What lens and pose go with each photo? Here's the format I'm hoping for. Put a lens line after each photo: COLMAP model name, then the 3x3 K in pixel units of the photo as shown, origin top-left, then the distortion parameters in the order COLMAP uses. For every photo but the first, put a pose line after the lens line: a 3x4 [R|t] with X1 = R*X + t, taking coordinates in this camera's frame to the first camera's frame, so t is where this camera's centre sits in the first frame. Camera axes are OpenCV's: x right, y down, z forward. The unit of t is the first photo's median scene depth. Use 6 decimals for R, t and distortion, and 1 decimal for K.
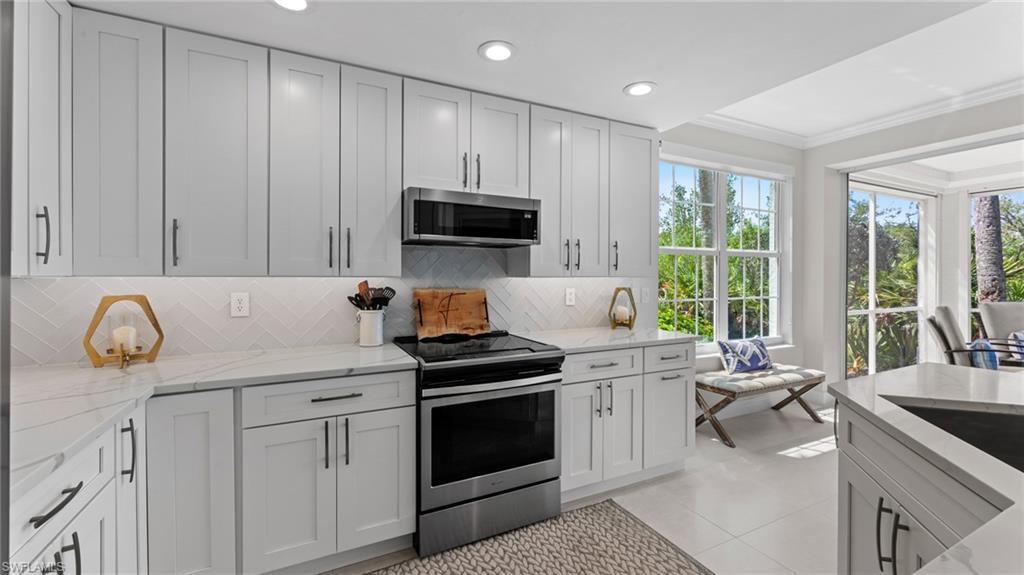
lens RADIAL K [[433.9, 0, 514.6], [0, 433.9, 263.9], [0, 0, 1]] dist [-0.000488, -0.000039]
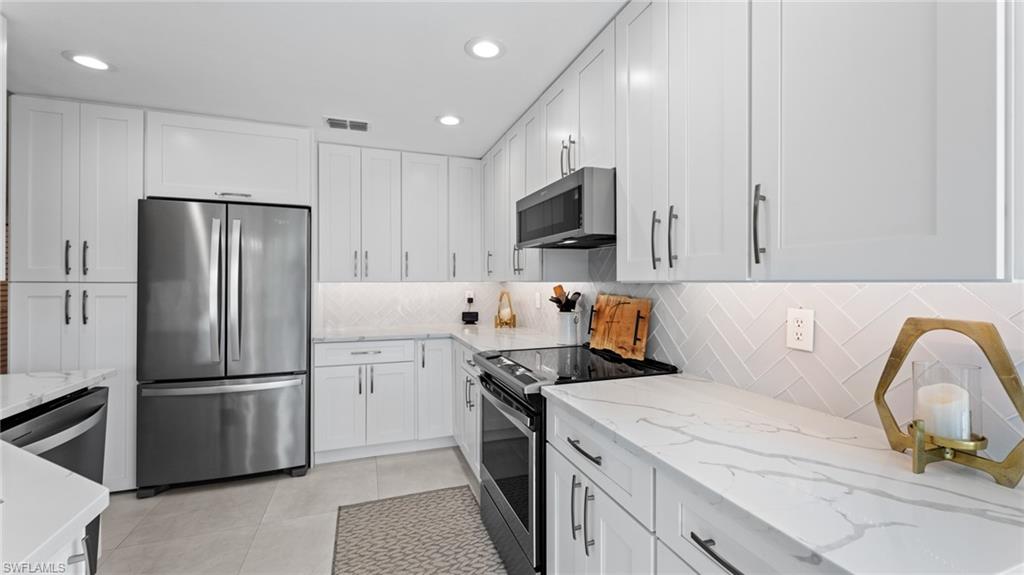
lens RADIAL K [[409.6, 0, 511.8], [0, 409.6, 284.7], [0, 0, 1]] dist [0.009290, -0.000021]
pose [[-0.105484, -0.007125, -0.994395, 0.666576], [-0.008050, 0.999948, -0.006311, 0.041583], [0.994388, 0.007339, -0.105536, 0.900041]]
